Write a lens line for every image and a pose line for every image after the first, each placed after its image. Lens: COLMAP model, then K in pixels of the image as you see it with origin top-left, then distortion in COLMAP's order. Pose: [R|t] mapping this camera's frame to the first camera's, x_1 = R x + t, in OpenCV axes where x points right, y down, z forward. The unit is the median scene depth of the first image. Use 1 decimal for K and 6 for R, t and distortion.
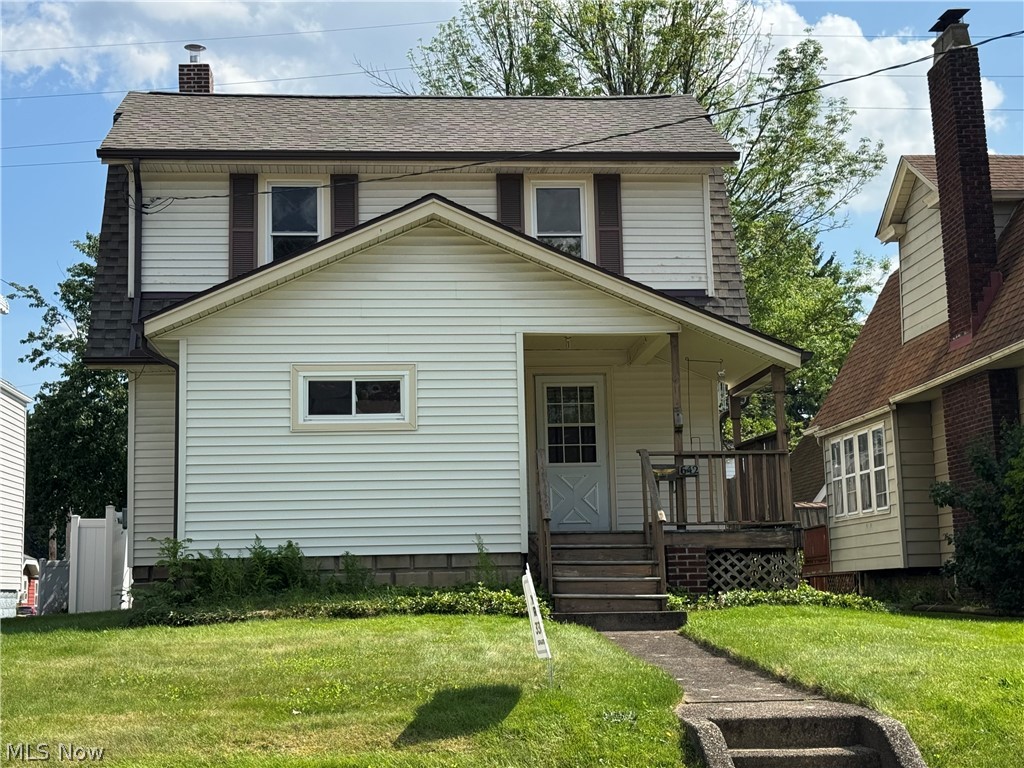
lens RADIAL K [[1501.3, 0, 511.3], [0, 1501.3, 382.6], [0, 0, 1]] dist [-0.006369, 0.000000]
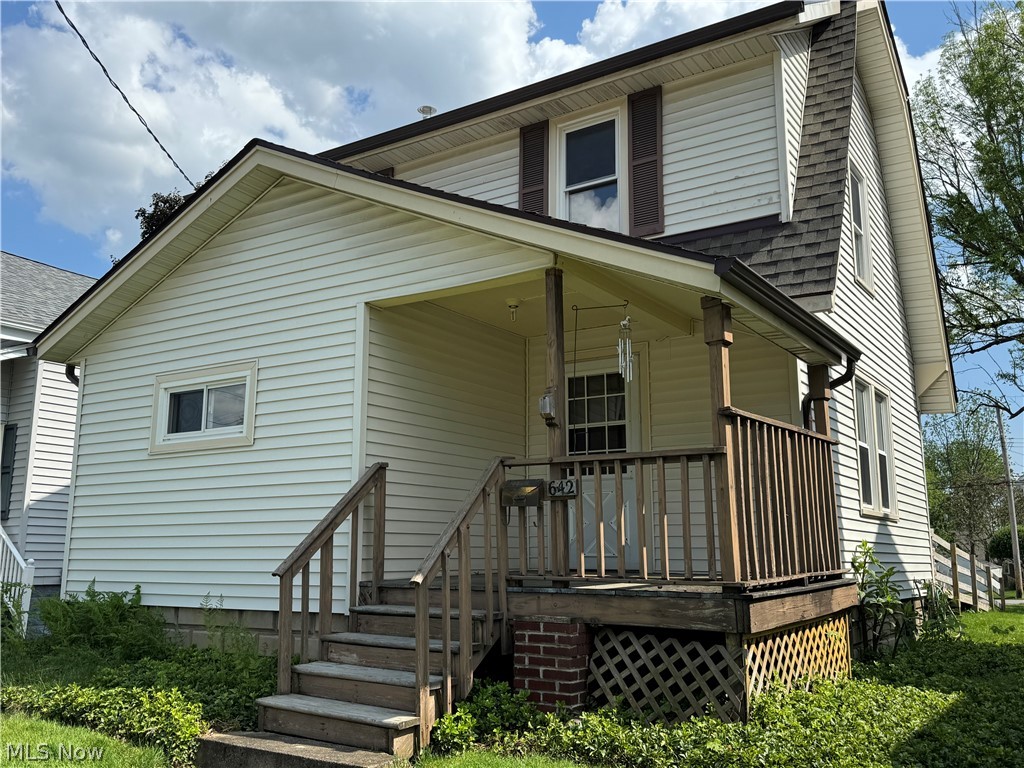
lens RADIAL K [[920.9, 0, 511.3], [0, 920.9, 385.2], [0, 0, 1]] dist [0.080995, -0.001742]
pose [[0.791491, -0.089627, -0.604574, 0.330401], [0.066571, 0.995946, -0.060494, 0.038432], [0.607545, 0.007633, 0.794249, 0.695255]]
